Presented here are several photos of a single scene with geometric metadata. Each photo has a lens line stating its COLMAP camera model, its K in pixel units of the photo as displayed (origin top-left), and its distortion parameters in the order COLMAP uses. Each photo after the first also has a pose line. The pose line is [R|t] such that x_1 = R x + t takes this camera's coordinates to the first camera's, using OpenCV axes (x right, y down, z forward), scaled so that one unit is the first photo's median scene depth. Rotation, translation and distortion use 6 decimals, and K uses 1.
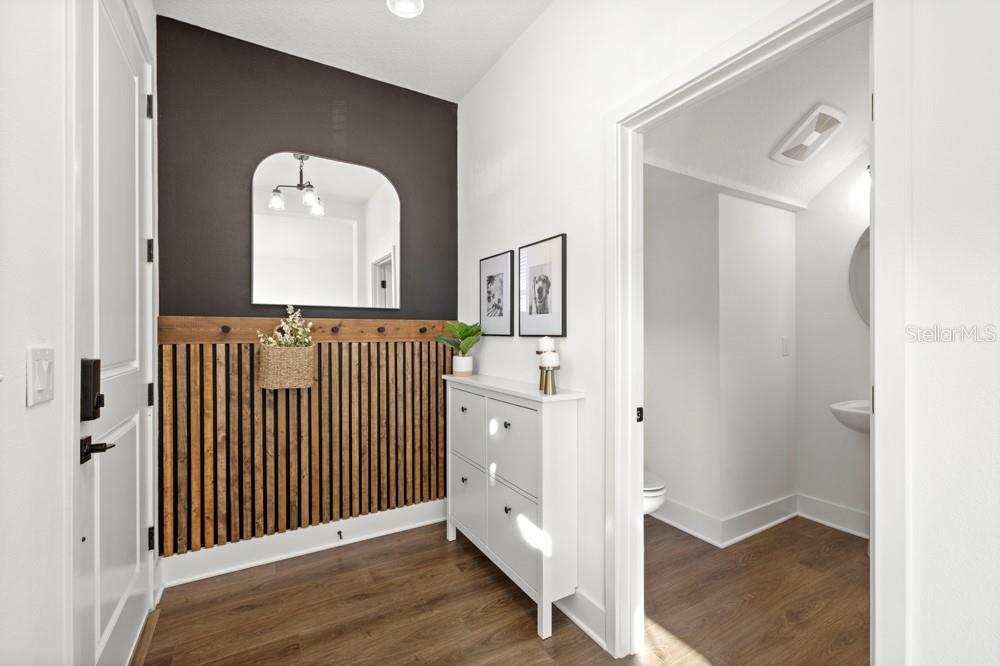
lens RADIAL K [[433.4, 0, 503.5], [0, 433.4, 332.5], [0, 0, 1]] dist [-0.000749, 0.001188]
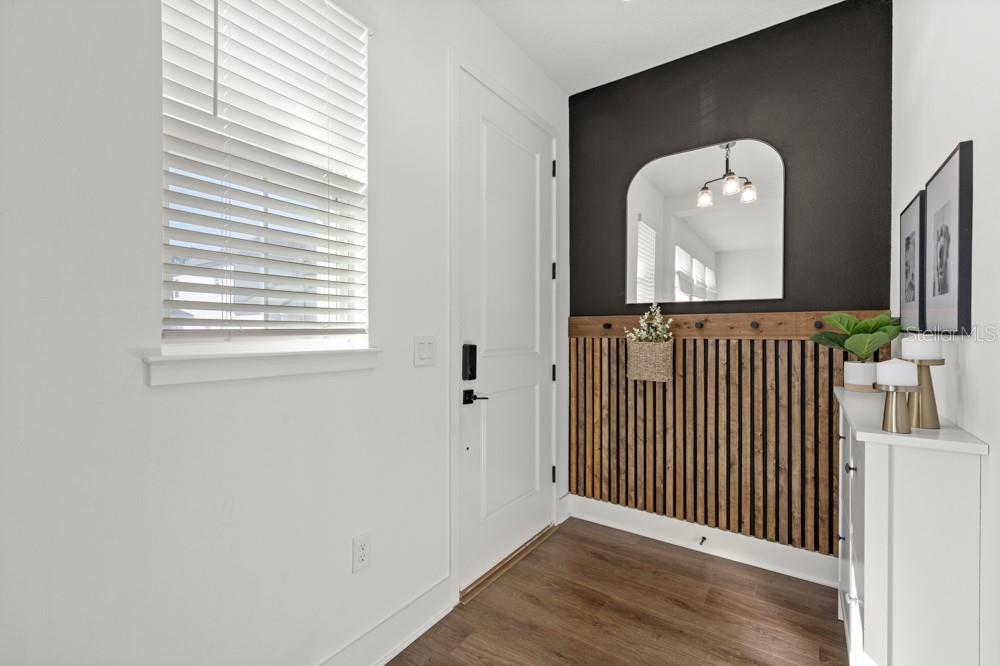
lens RADIAL K [[433.4, 0, 481.6], [0, 433.4, 332.2], [0, 0, 1]] dist [-0.000749, 0.001188]
pose [[0.388250, 0.004378, -0.921544, 0.322025], [0.002539, 0.999980, 0.005820, 0.001684], [0.921551, -0.004600, 0.388231, 0.190955]]
